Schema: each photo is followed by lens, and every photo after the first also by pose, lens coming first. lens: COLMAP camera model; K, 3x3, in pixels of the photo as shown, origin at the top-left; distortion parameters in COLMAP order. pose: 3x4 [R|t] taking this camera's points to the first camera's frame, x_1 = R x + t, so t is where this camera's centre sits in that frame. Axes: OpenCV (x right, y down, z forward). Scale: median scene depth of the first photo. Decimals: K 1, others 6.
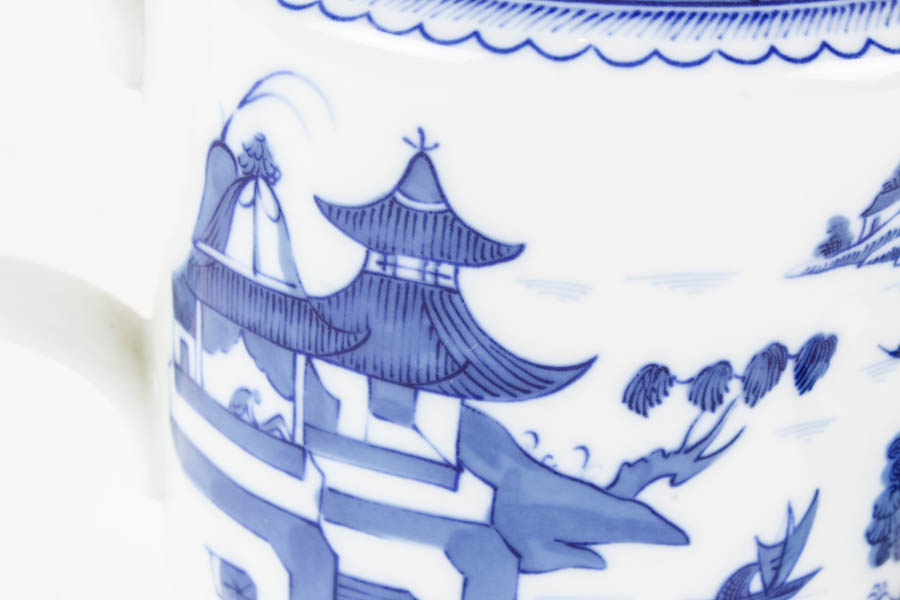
lens RADIAL K [[2002.3, 0, 449.4], [0, 2002.3, 301.7], [0, 0, 1]] dist [0.076293, 0.000000]
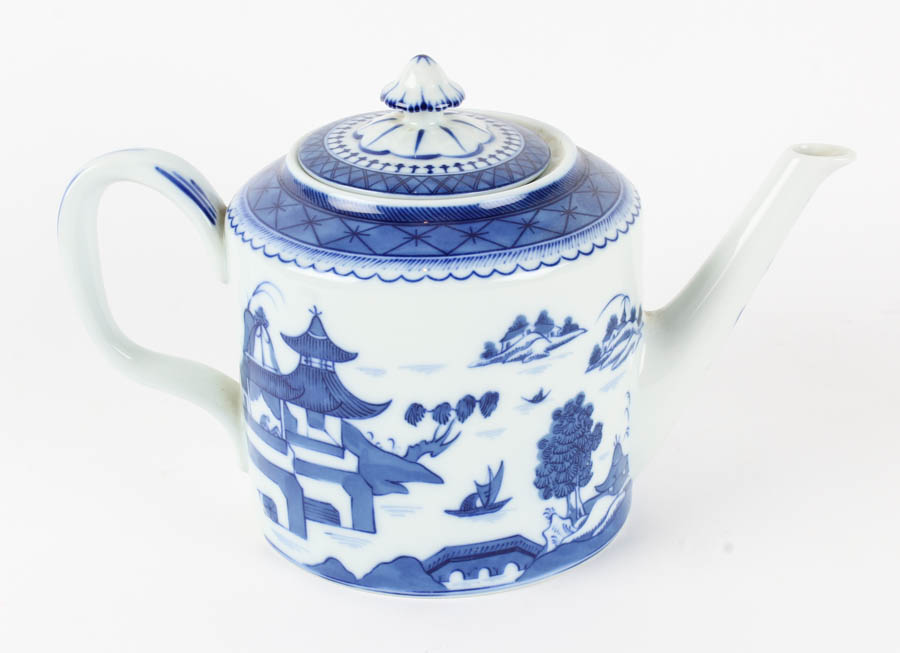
lens RADIAL K [[1961.8, 0, 451.2], [0, 1961.8, 329.4], [0, 0, 1]] dist [0.104538, 0.000000]
pose [[0.982930, 0.001031, -0.183976, 0.560344], [-0.008215, 0.999233, -0.038289, 0.031415], [0.183795, 0.039147, 0.982185, -1.261372]]
